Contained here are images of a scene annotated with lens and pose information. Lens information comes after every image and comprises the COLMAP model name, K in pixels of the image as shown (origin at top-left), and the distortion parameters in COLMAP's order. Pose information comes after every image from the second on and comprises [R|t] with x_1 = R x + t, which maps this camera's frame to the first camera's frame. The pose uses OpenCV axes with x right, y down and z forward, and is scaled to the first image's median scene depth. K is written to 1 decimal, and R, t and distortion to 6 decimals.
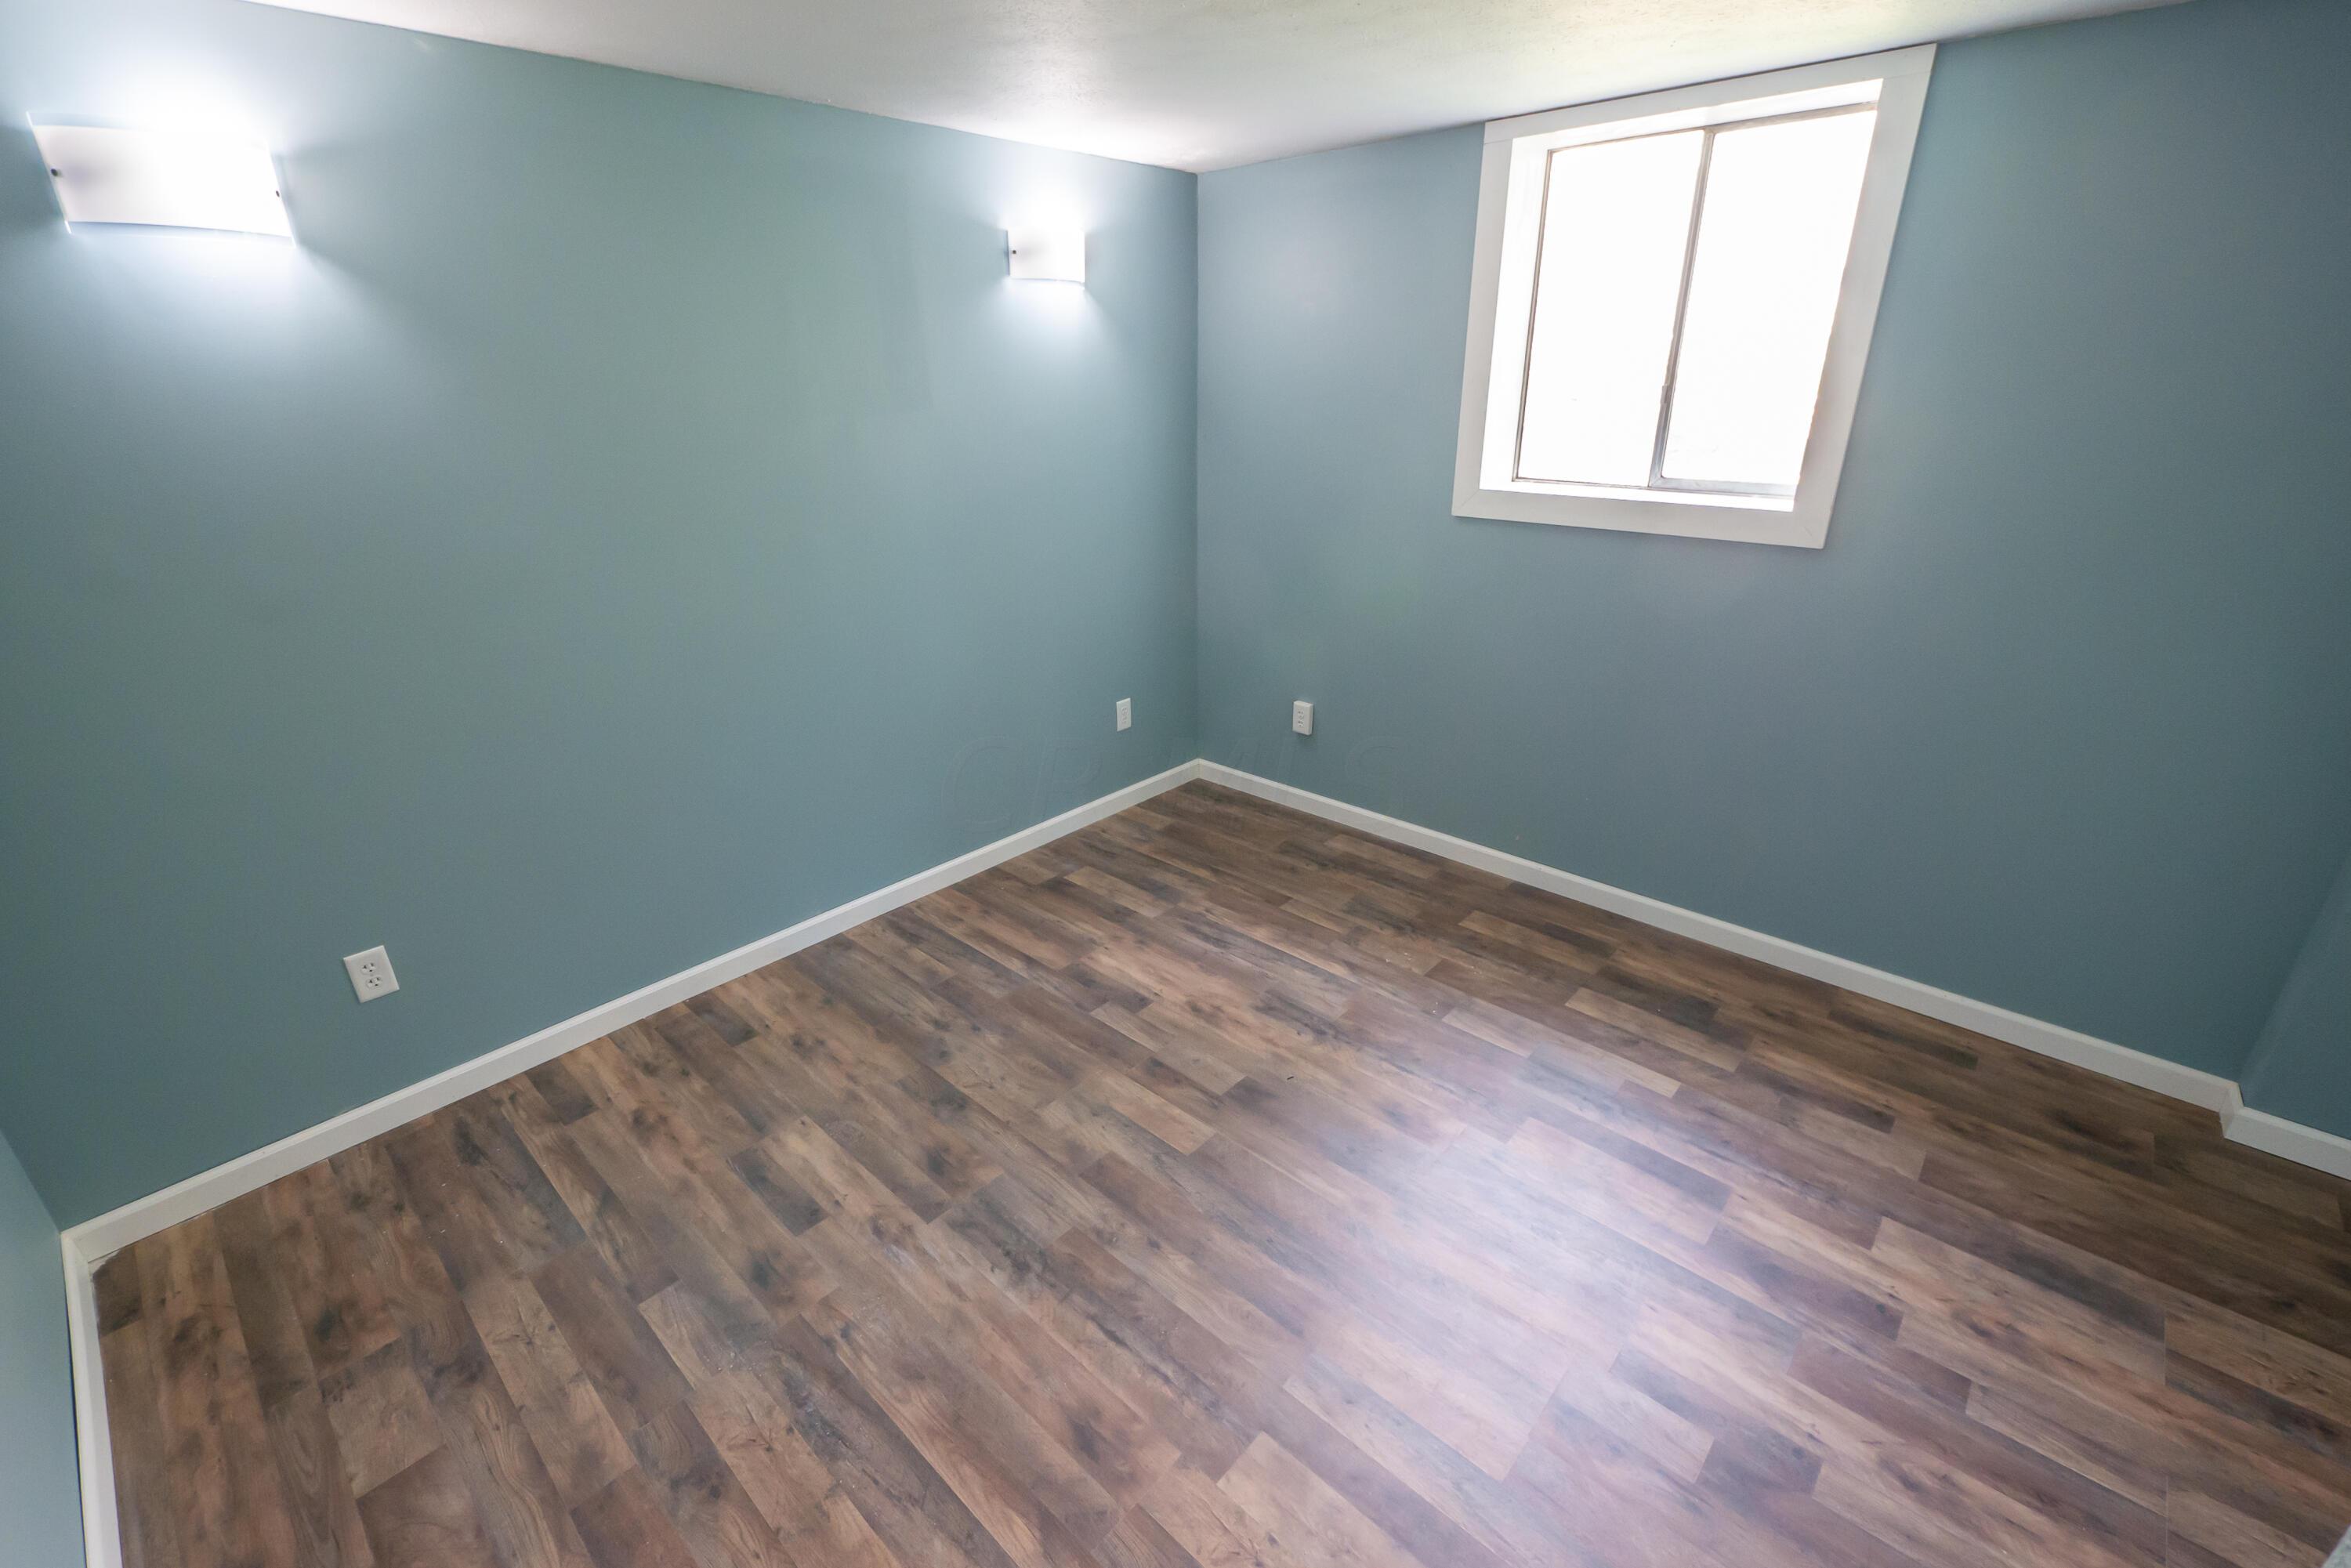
lens RADIAL K [[1006.0, 0, 1168.2], [0, 1006.0, 782.3], [0, 0, 1]] dist [-0.010325, 0.001073]
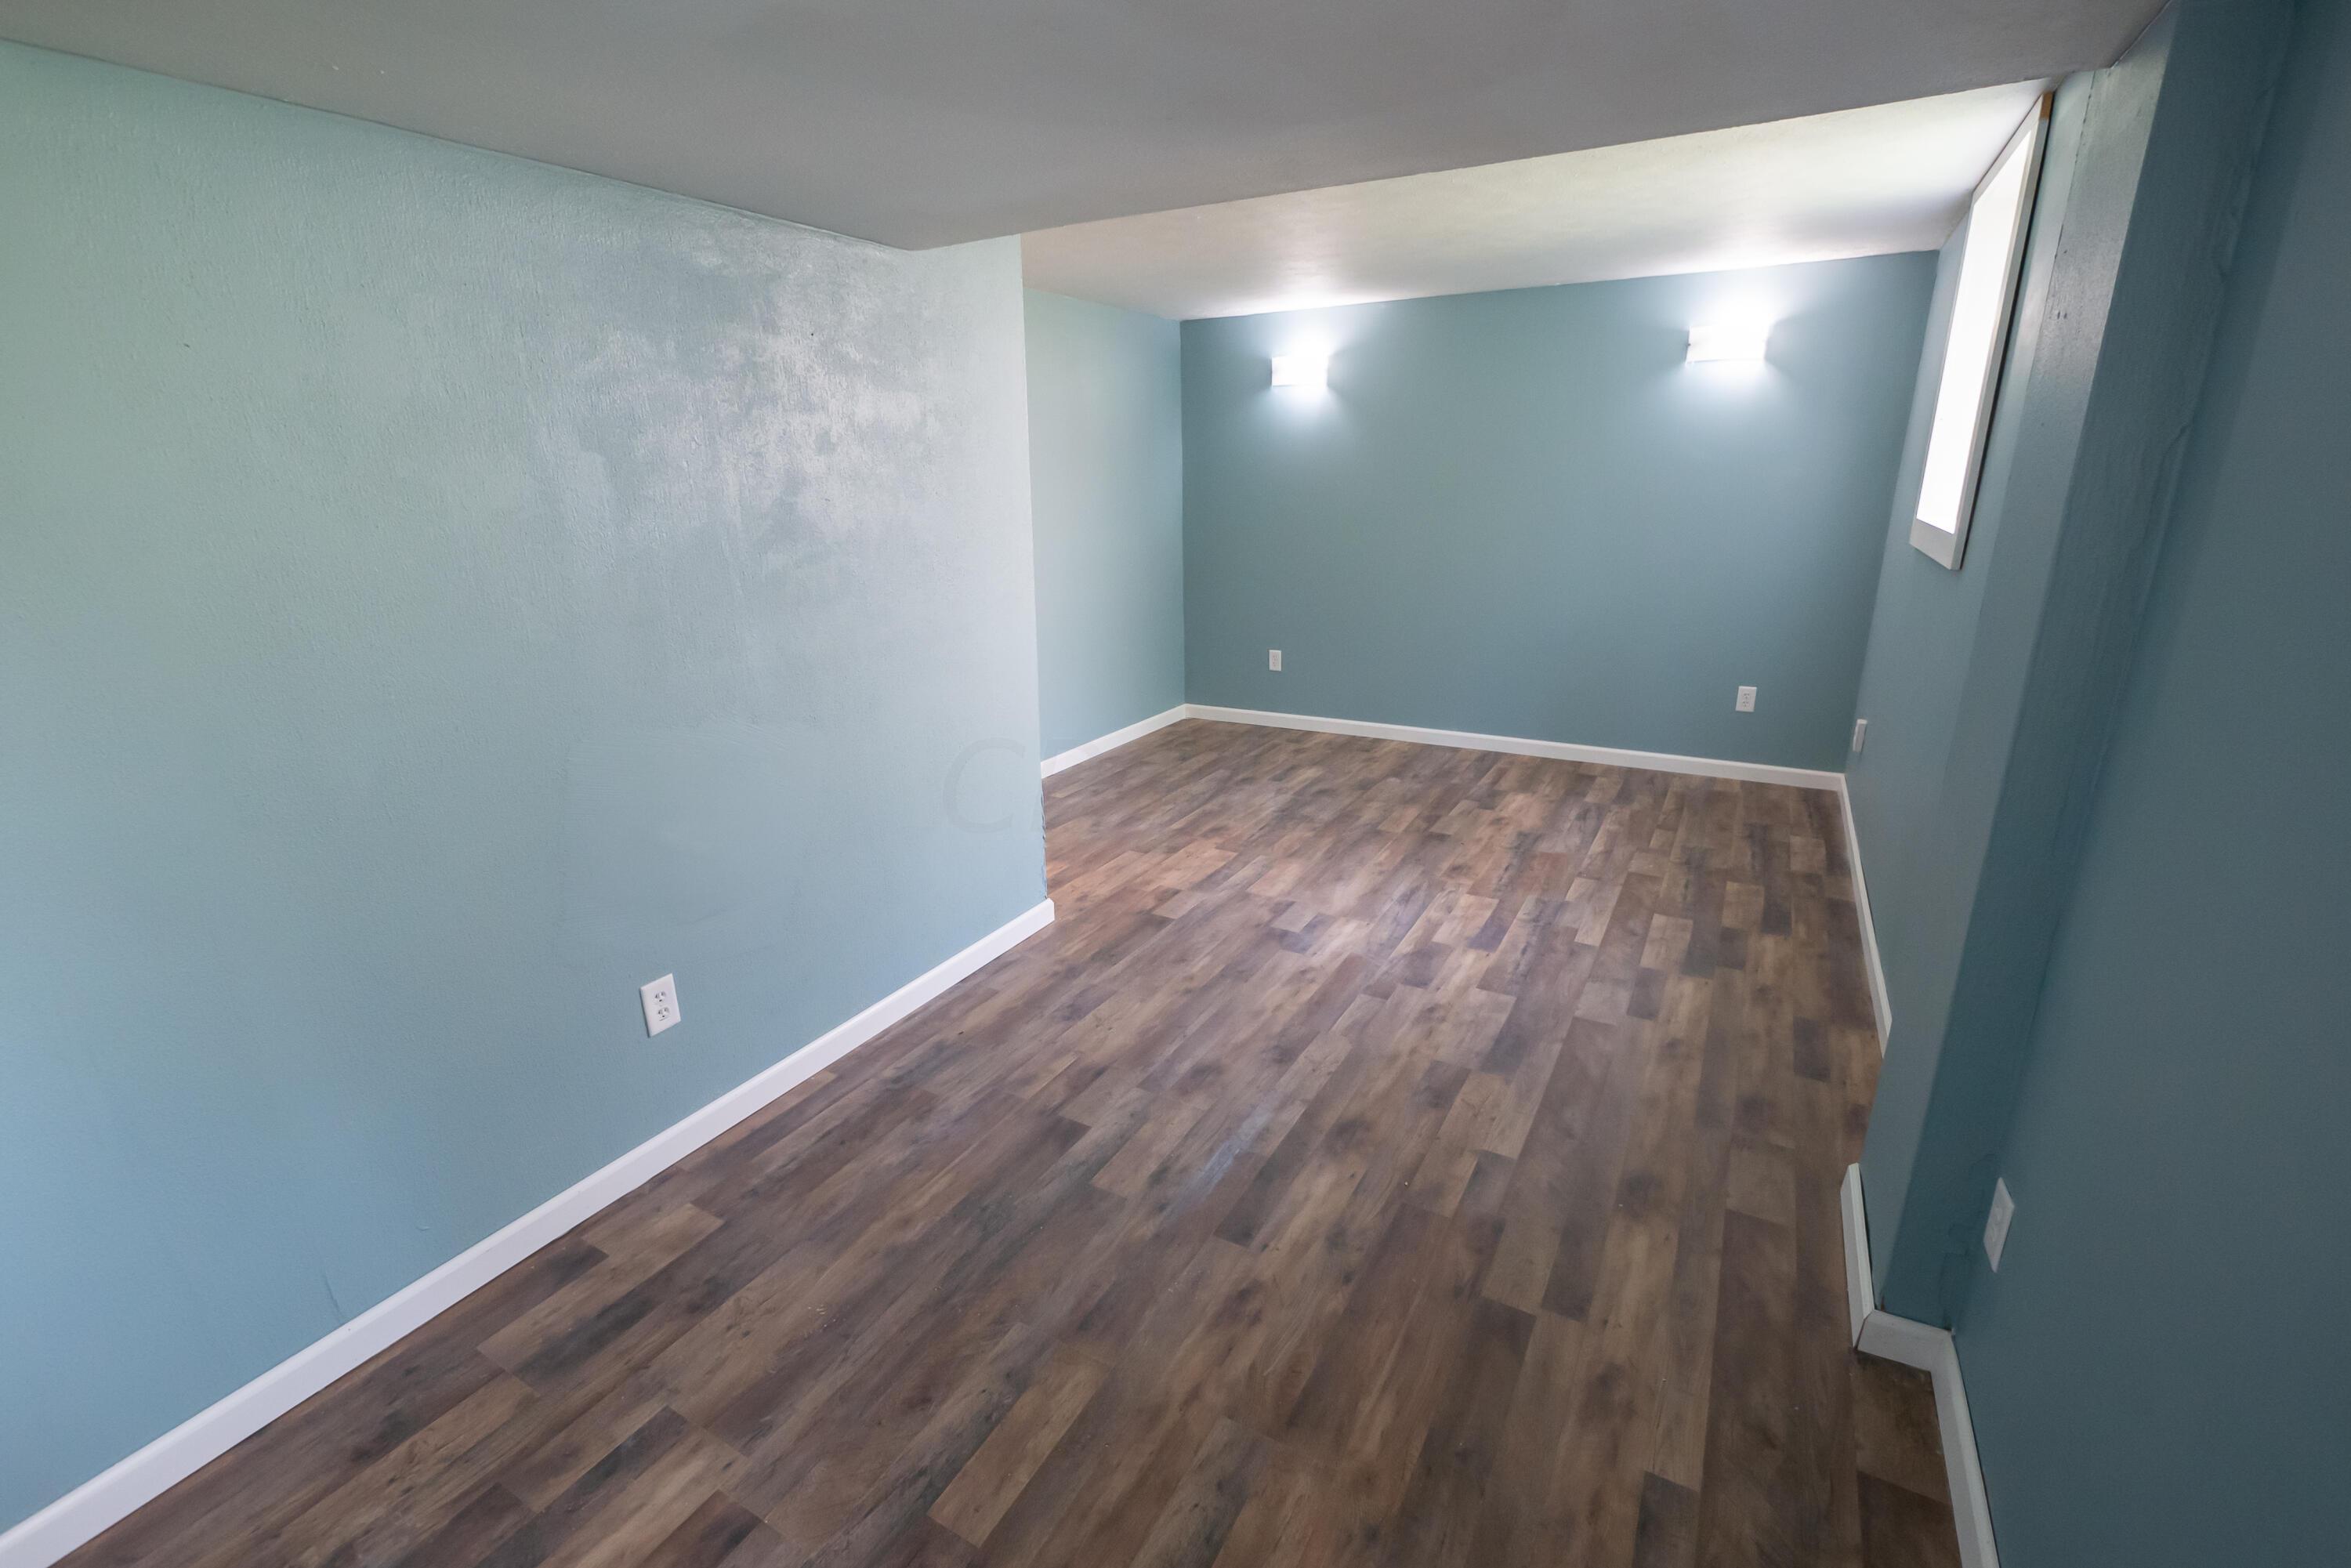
lens RADIAL K [[1025.8, 0, 1175.5], [0, 1025.8, 784.0], [0, 0, 1]] dist [-0.010098, 0.000939]
pose [[0.229243, 0.295119, -0.927552, 1.563710], [-0.358293, 0.911606, 0.201494, 0.038533], [0.905027, 0.286144, 0.314718, 0.028835]]
